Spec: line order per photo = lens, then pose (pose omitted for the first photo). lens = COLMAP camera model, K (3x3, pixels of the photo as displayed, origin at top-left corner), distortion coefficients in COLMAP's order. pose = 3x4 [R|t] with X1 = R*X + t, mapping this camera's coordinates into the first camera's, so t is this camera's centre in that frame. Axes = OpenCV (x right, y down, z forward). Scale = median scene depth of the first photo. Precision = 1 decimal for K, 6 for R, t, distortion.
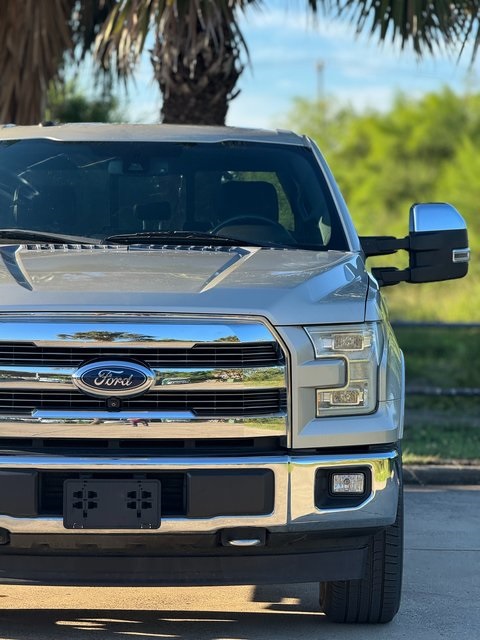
lens RADIAL K [[2192.2, 0, 240.0], [0, 2192.2, 320.0], [0, 0, 1]] dist [0.265869, 1.306986]
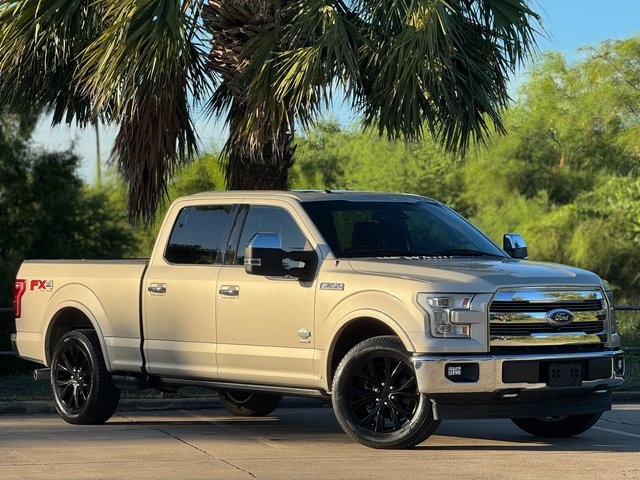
lens RADIAL K [[2192.2, 0, 320.0], [0, 2192.2, 240.0], [0, 0, 1]] dist [0.265869, 1.306986]
pose [[0.801566, -0.010094, 0.597821, -1.509527], [0.031274, 0.999197, -0.025061, -0.002114], [-0.597088, 0.038785, 0.801238, -0.580628]]
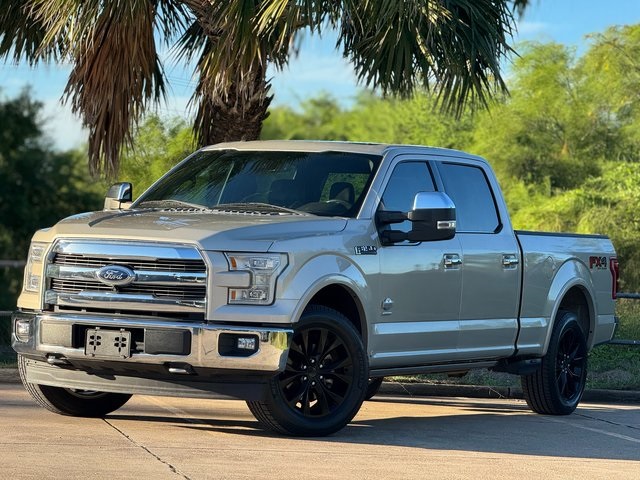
lens RADIAL K [[2192.2, 0, 320.0], [0, 2192.2, 240.0], [0, 0, 1]] dist [0.265869, 1.306986]
pose [[0.876013, 0.029357, -0.481393, 0.952997], [-0.055168, 0.997694, -0.039549, 0.059200], [0.479122, 0.061203, 0.875612, -0.509498]]
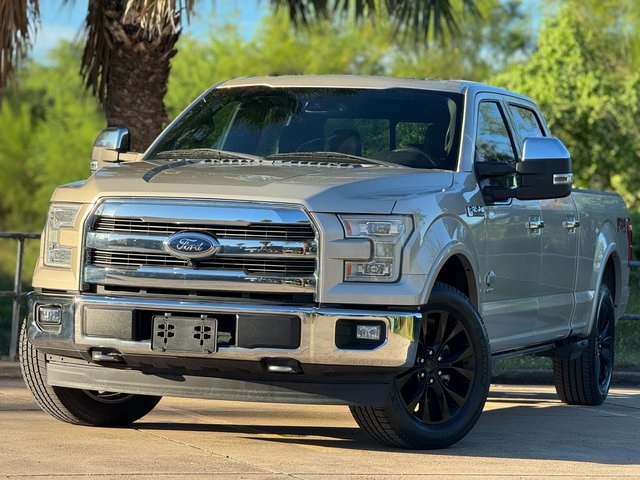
lens RADIAL K [[2192.2, 0, 320.0], [0, 2192.2, 240.0], [0, 0, 1]] dist [0.265869, 1.306986]
pose [[0.946652, 0.030596, -0.320802, 0.458891], [-0.042938, 0.998582, -0.031469, 0.062589], [0.319384, 0.043565, 0.946623, -0.287944]]
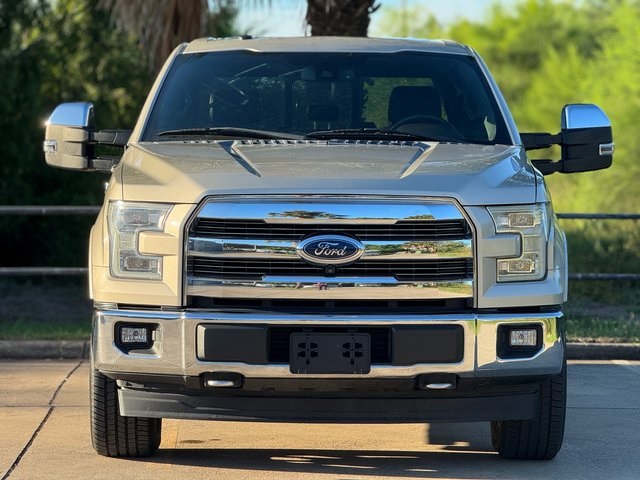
lens RADIAL K [[2192.2, 0, 320.0], [0, 2192.2, 240.0], [0, 0, 1]] dist [0.265869, 1.306986]
pose [[0.999997, -0.001999, 0.001089, -0.063567], [0.001994, 0.999984, 0.005203, 0.014934], [-0.001099, -0.005200, 0.999986, -0.198584]]
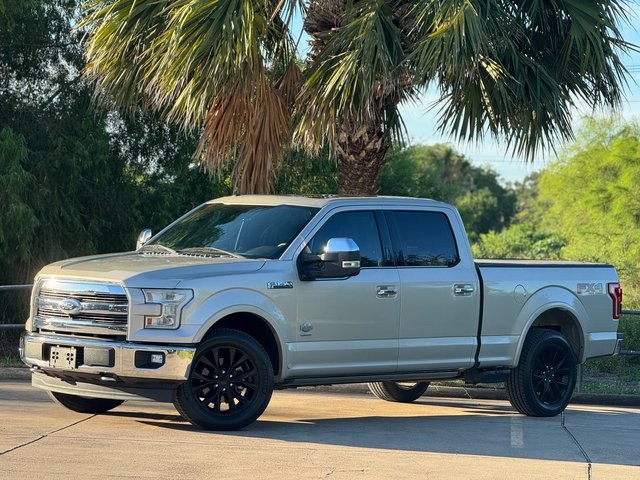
lens RADIAL K [[2192.2, 0, 320.0], [0, 2192.2, 240.0], [0, 0, 1]] dist [0.265869, 1.306986]
pose [[0.710115, 0.024407, -0.703663, 1.802543], [-0.056303, 0.998167, -0.022197, -0.007465], [0.701831, 0.055381, 0.710187, -0.515343]]
